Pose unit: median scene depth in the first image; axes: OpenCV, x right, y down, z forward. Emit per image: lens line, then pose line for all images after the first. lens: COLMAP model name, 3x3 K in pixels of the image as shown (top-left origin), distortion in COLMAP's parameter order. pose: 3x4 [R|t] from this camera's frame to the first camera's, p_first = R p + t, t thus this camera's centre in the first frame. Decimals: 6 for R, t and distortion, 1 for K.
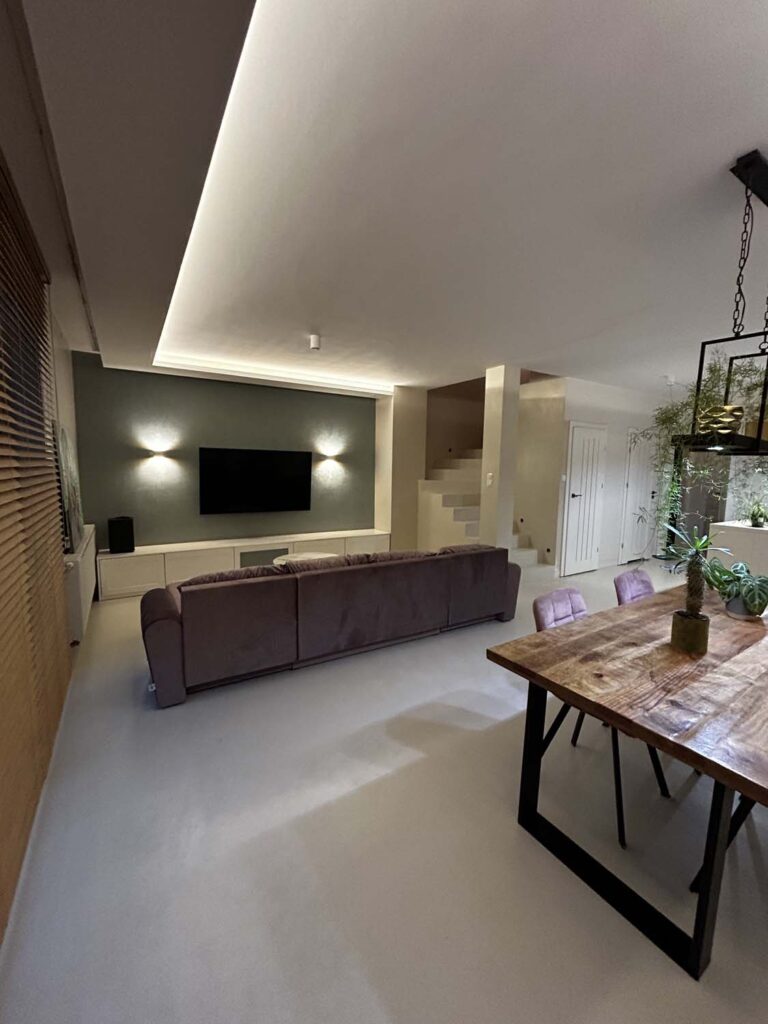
lens RADIAL K [[414.9, 0, 384.0], [0, 414.9, 512.0], [0, 0, 1]] dist [0.001901, 0.000529]
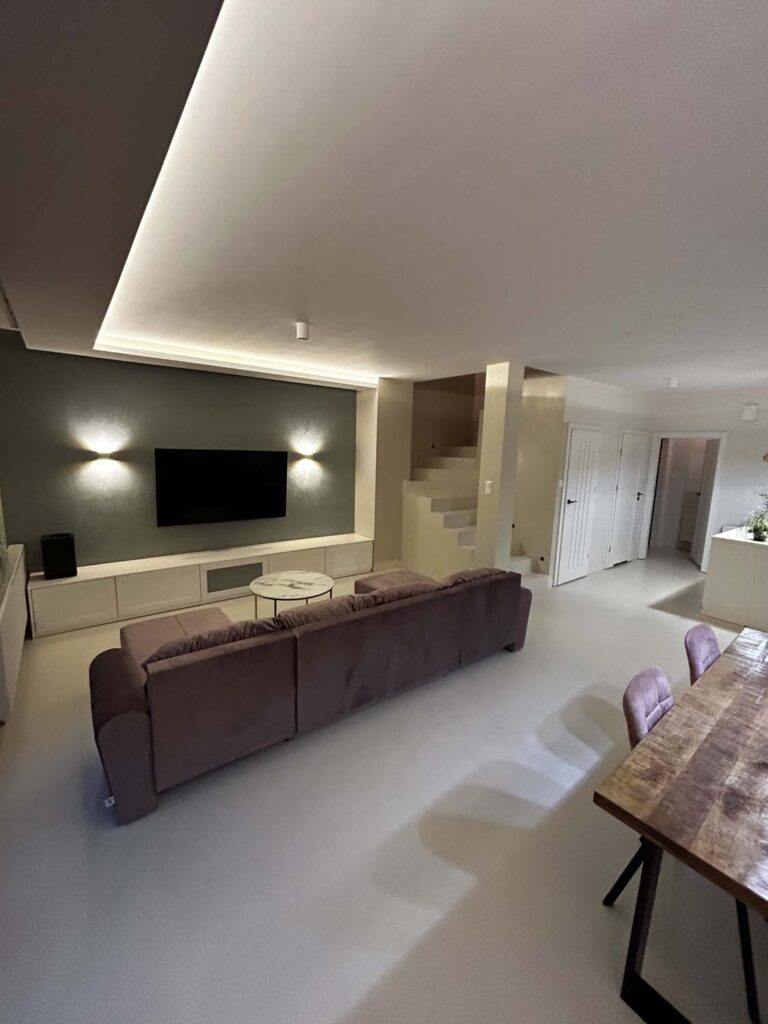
lens RADIAL K [[414.9, 0, 384.0], [0, 414.9, 512.0], [0, 0, 1]] dist [0.001901, 0.000529]
pose [[0.994941, -0.002841, 0.100424, -0.067005], [-0.002046, 0.998820, 0.048531, -0.068303], [-0.100443, -0.048491, 0.993760, 0.109641]]
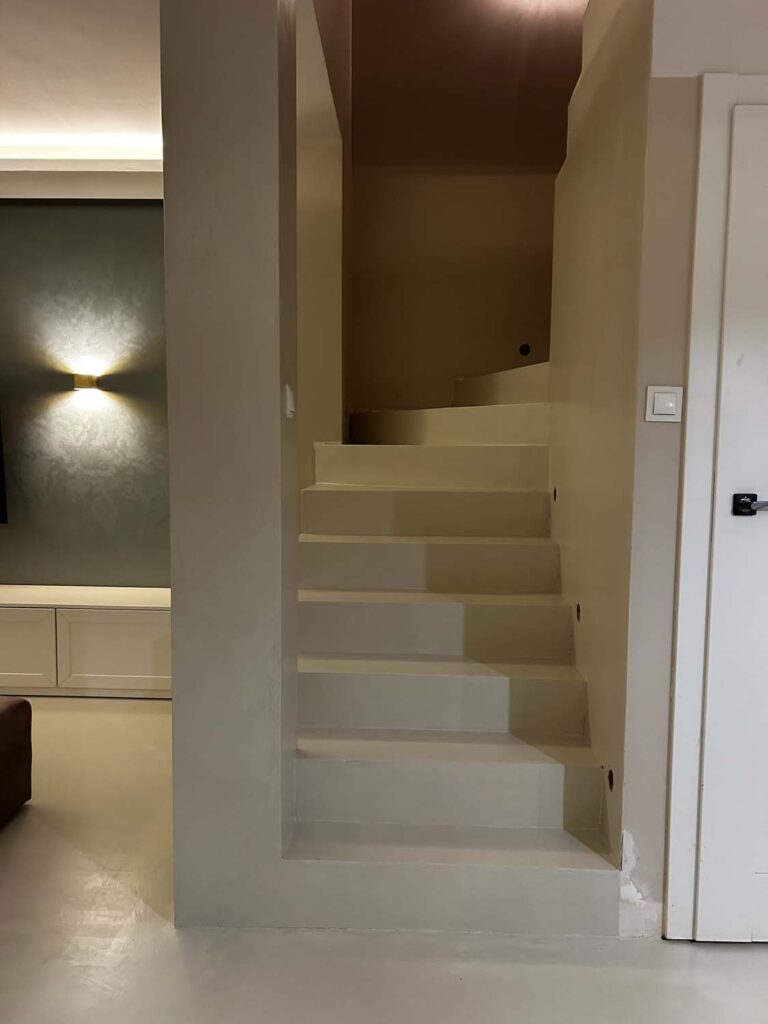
lens RADIAL K [[772.8, 0, 384.0], [0, 772.8, 512.0], [0, 0, 1]] dist [-0.000270, -0.003586]
pose [[0.834694, 0.036555, -0.549500, 0.567533], [-0.053717, 0.998441, -0.015176, -0.025383], [0.548089, 0.042184, 0.835356, 0.715845]]
